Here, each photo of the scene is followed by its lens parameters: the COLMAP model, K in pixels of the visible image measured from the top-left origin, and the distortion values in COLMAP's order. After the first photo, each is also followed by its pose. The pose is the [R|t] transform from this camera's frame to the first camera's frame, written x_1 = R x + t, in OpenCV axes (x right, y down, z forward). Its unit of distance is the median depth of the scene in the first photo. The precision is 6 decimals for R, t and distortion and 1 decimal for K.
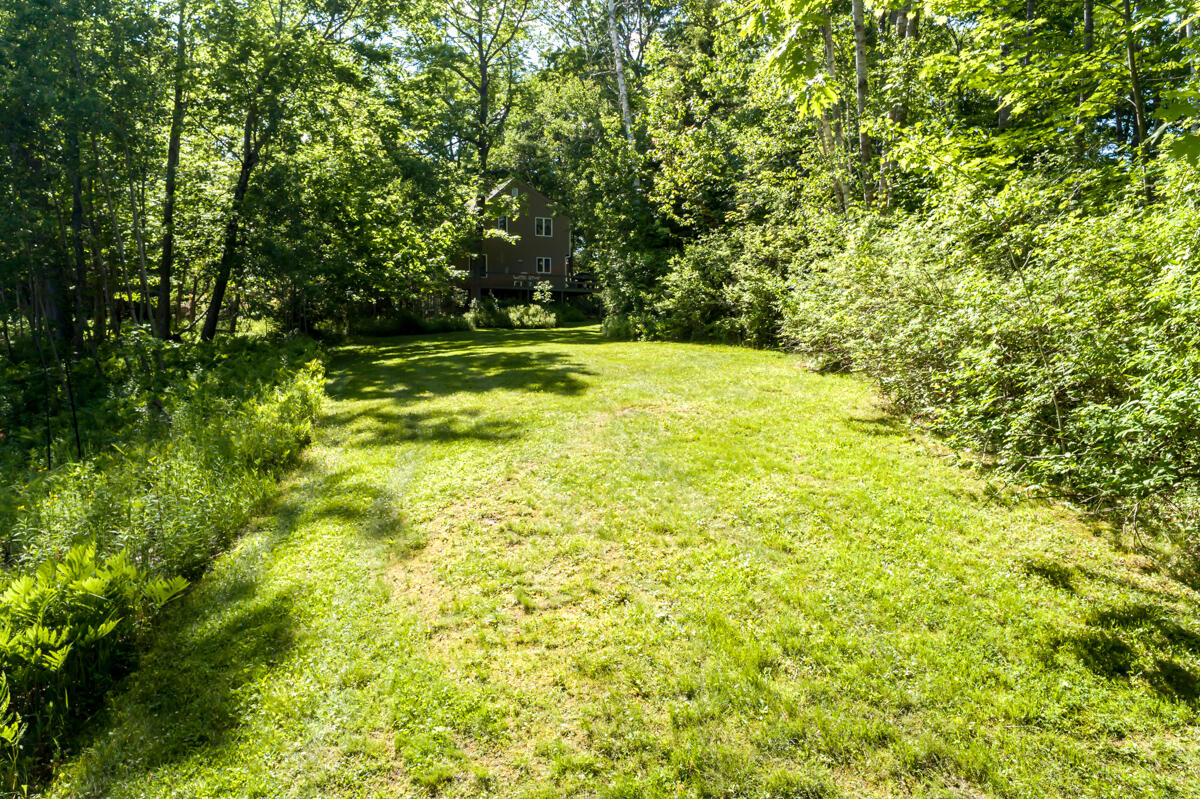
lens RADIAL K [[811.1, 0, 600.0], [0, 811.1, 399.5], [0, 0, 1]] dist [-0.001992, 0.010372]
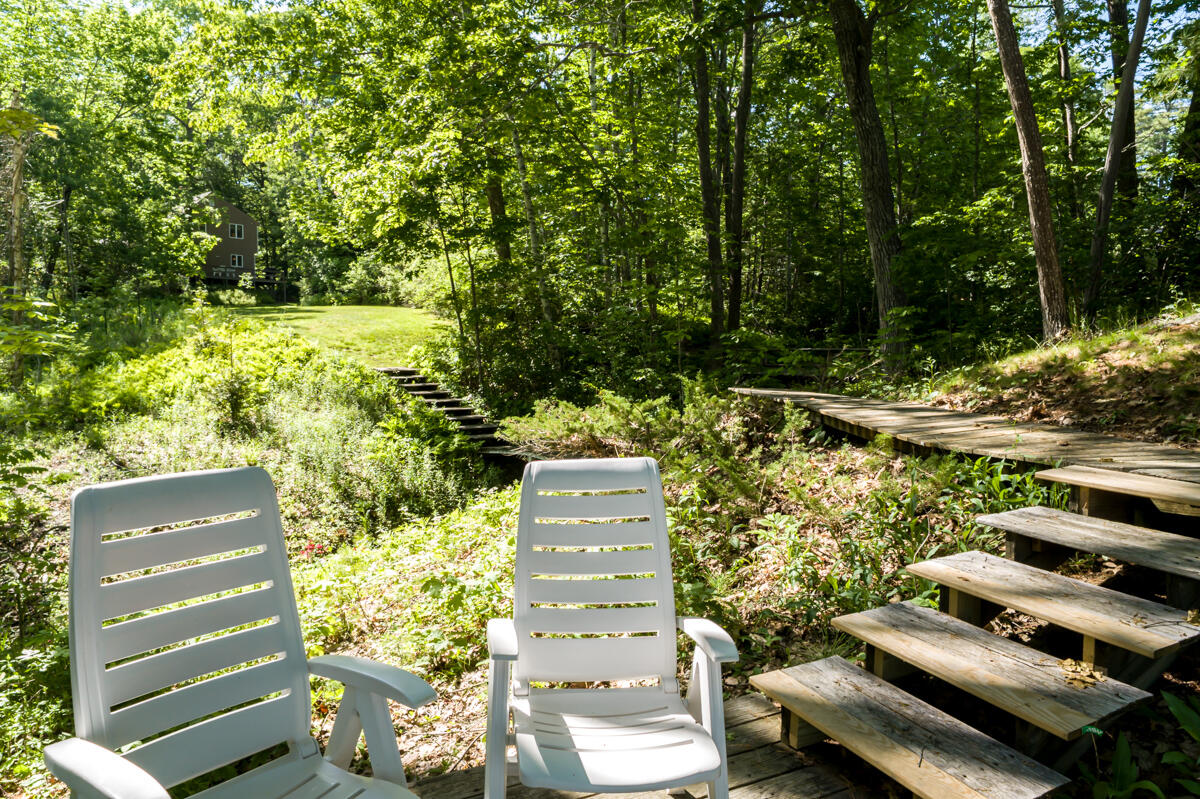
lens RADIAL K [[811.1, 0, 600.0], [0, 811.1, 399.5], [0, 0, 1]] dist [-0.001992, 0.010372]
pose [[0.916435, -0.018965, 0.399734, -0.138822], [0.020625, 0.999787, 0.000149, 0.155129], [-0.399651, 0.008108, 0.916631, -0.958006]]
